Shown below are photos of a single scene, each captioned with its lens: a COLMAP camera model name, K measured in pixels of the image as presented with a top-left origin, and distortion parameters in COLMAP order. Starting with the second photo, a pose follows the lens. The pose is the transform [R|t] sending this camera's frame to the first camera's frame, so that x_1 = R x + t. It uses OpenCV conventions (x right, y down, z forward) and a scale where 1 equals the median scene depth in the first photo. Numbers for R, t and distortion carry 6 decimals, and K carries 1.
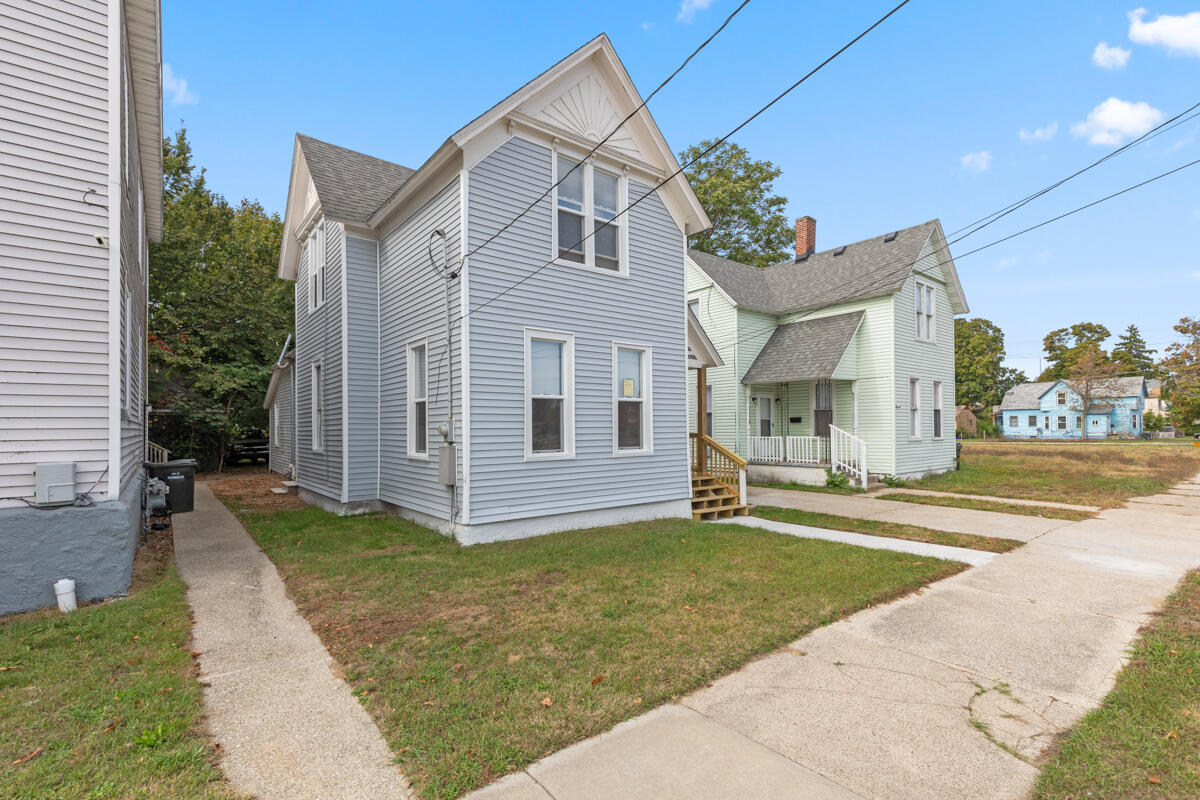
lens RADIAL K [[553.9, 0, 597.9], [0, 553.9, 424.1], [0, 0, 1]] dist [0.011193, 0.000082]
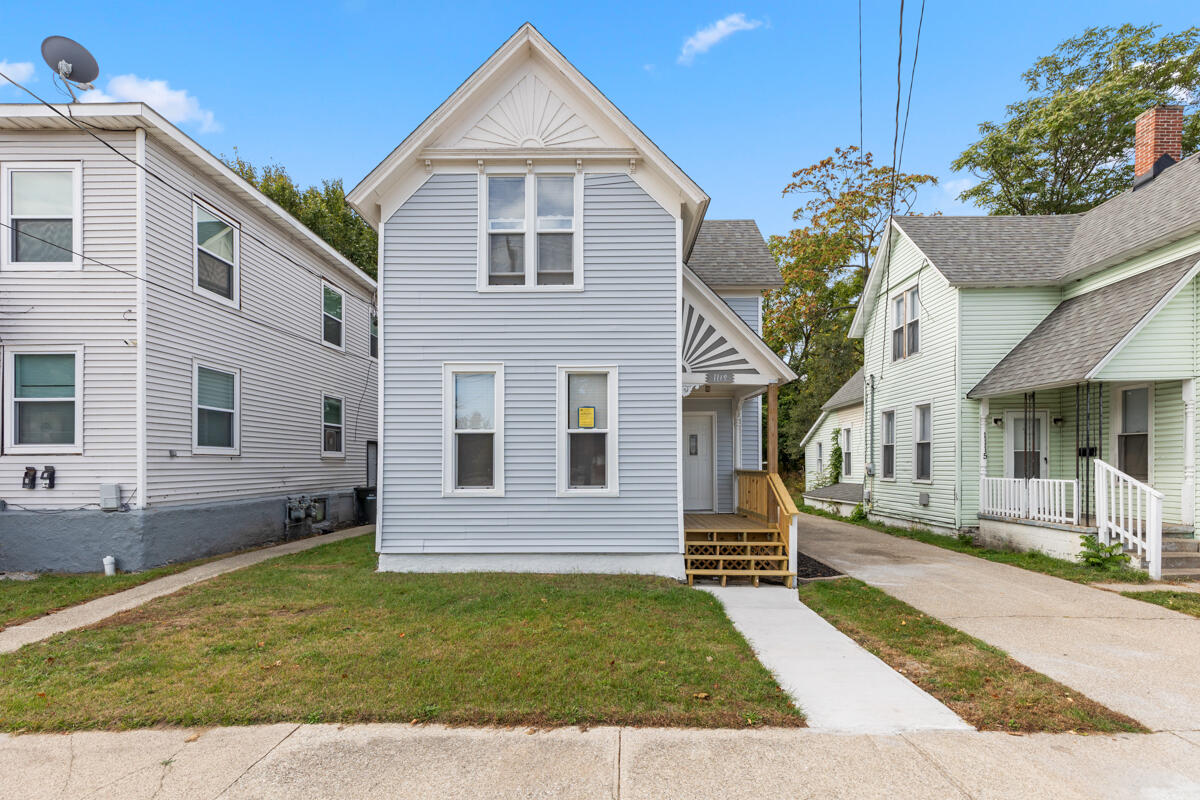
lens RADIAL K [[562.1, 0, 606.0], [0, 562.1, 464.2], [0, 0, 1]] dist [0.007625, -0.001470]
pose [[0.778133, 0.007524, -0.628054, 0.647248], [0.000573, 0.999919, 0.012688, -0.003847], [0.628099, -0.010233, 0.778066, 0.347044]]
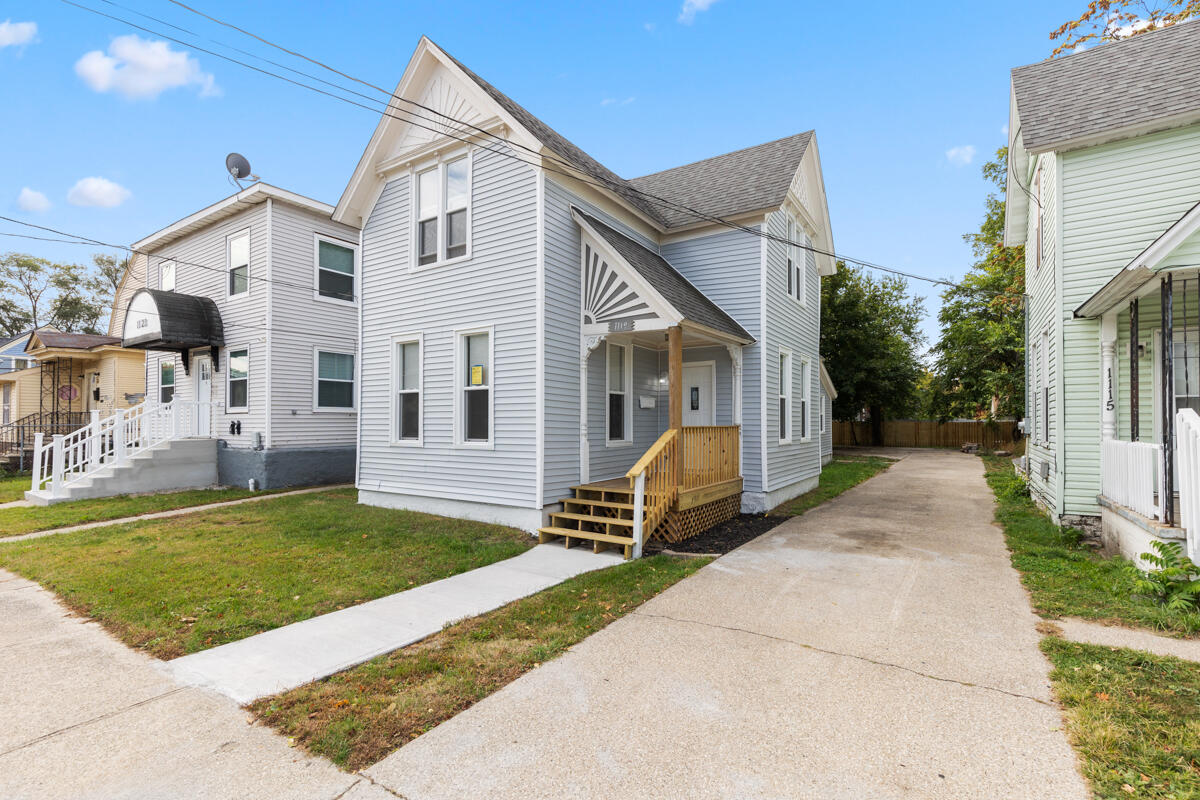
lens RADIAL K [[546.1, 0, 616.6], [0, 546.1, 417.5], [0, 0, 1]] dist [0.008018, -0.000038]
pose [[0.326253, 0.002482, -0.945279, 1.027339], [0.006894, 0.999964, 0.005005, 0.002077], [0.945257, -0.008149, 0.326224, 0.950209]]
